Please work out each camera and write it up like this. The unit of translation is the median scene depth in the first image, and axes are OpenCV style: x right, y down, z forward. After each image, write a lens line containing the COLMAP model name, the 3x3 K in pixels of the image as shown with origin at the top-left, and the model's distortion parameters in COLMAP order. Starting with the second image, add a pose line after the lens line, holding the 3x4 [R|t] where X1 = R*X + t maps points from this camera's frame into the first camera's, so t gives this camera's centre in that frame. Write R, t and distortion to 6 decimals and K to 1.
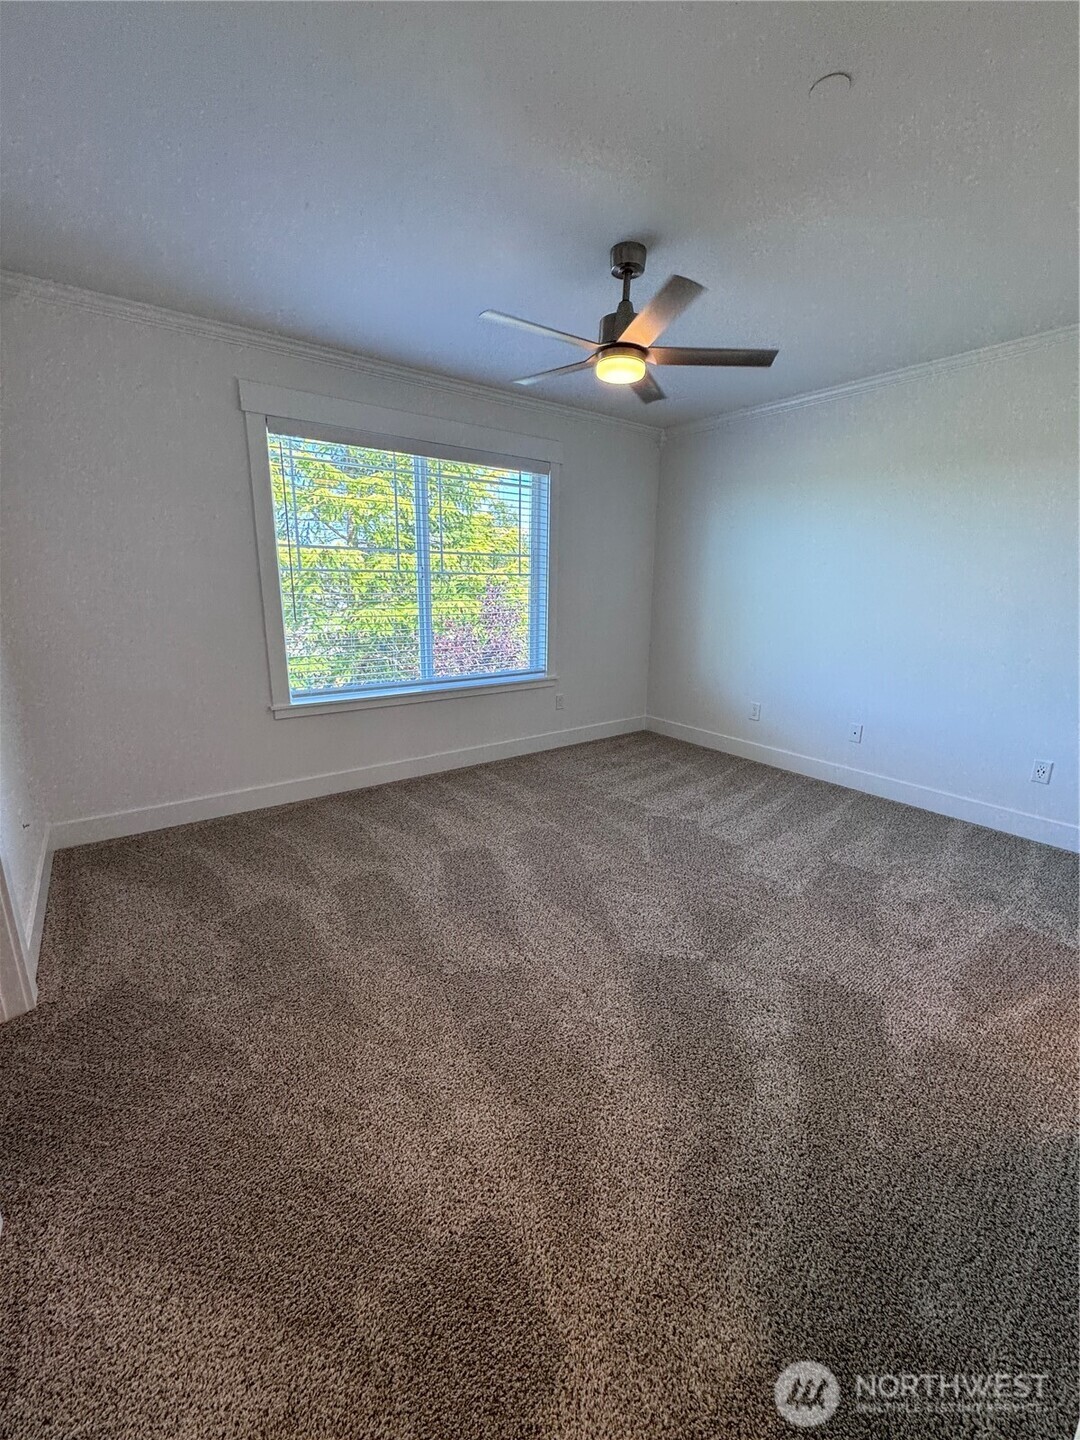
lens RADIAL K [[574.0, 0, 541.4], [0, 574.0, 718.7], [0, 0, 1]] dist [-0.003807, 0.000849]
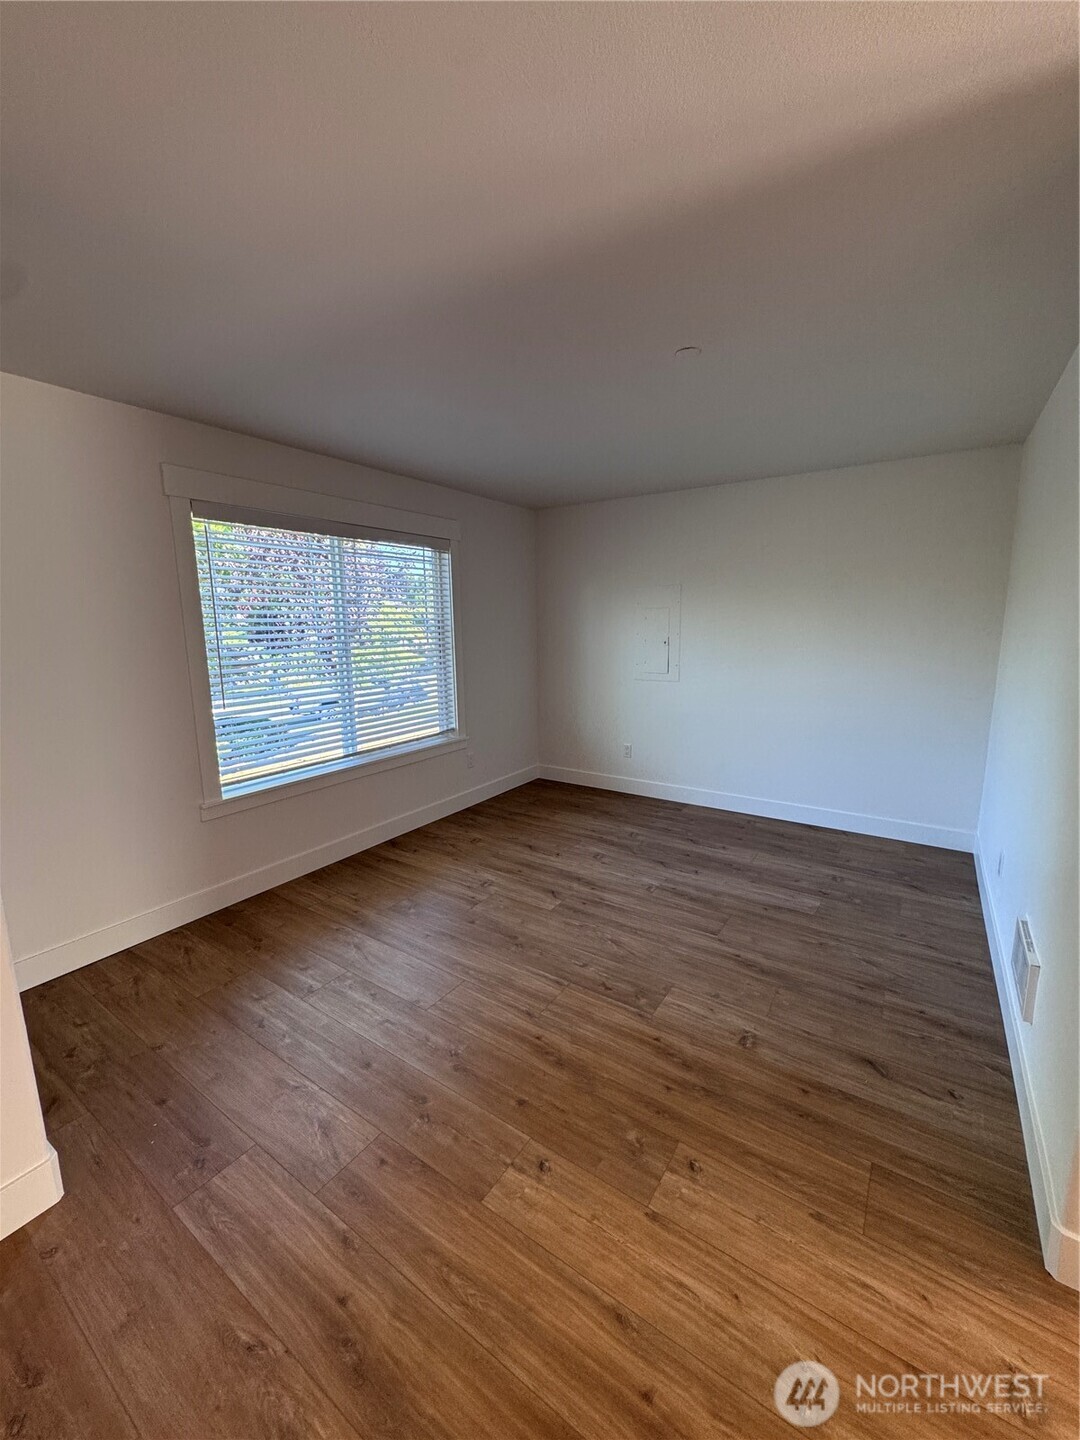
lens RADIAL K [[574.0, 0, 541.4], [0, 574.0, 718.7], [0, 0, 1]] dist [-0.003807, 0.000849]
pose [[0.943846, -0.101089, 0.314540, -0.191712], [0.130359, 0.988746, -0.073401, -0.014549], [-0.303581, 0.110282, 0.946402, -0.031080]]
